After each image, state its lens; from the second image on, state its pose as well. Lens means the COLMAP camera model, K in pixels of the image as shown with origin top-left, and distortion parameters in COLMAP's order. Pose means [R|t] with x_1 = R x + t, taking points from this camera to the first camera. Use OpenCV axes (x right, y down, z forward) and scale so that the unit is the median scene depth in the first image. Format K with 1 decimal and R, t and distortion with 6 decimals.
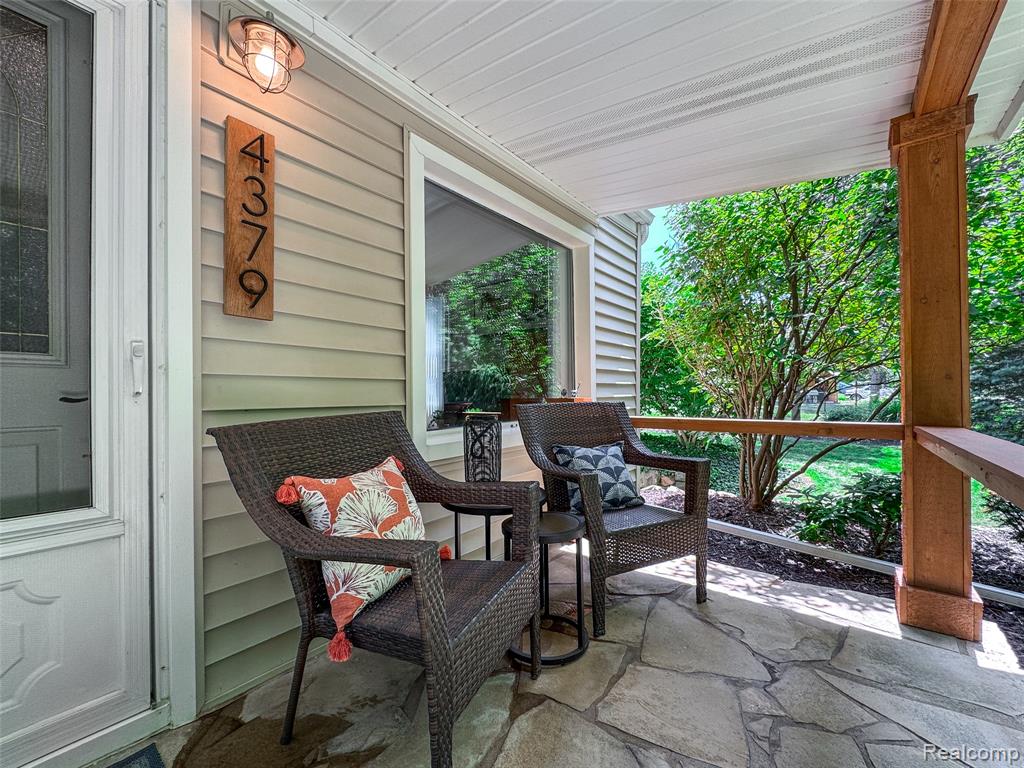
lens RADIAL K [[403.7, 0, 491.2], [0, 403.7, 371.9], [0, 0, 1]] dist [0.001656, -0.002991]
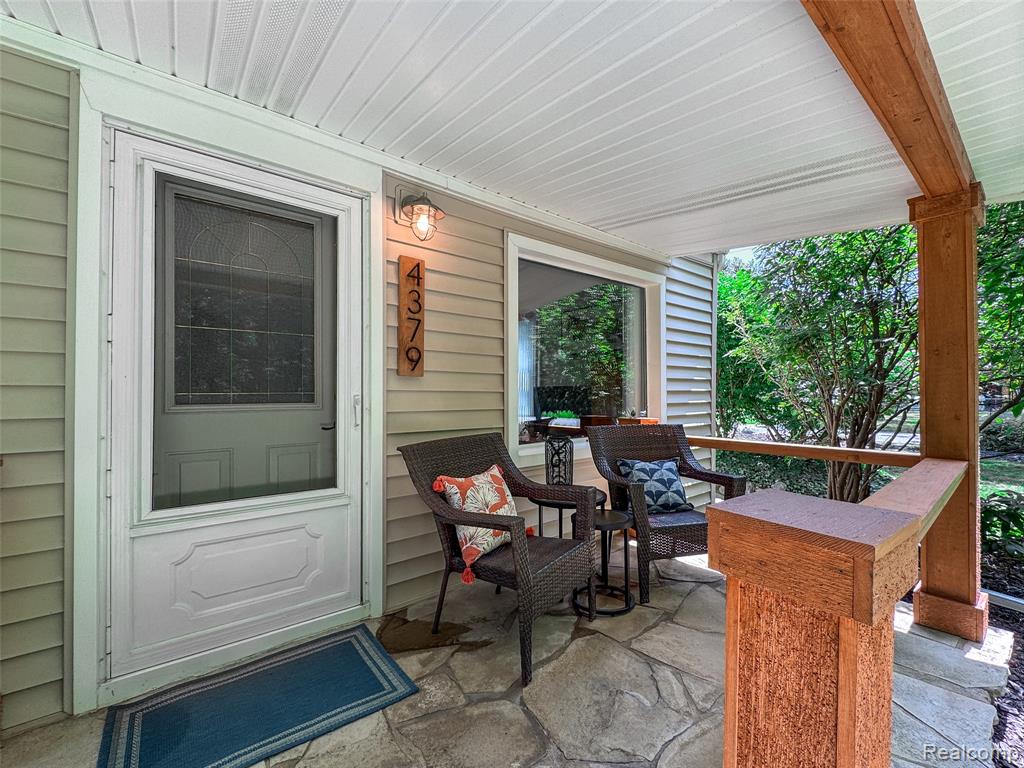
lens RADIAL K [[425.8, 0, 511.8], [0, 425.8, 378.9], [0, 0, 1]] dist [0.002794, -0.004496]
pose [[0.984603, 0.010562, -0.174484, 0.076642], [-0.005769, 0.999592, 0.027958, -0.137755], [0.174708, -0.026521, 0.984263, -0.480876]]
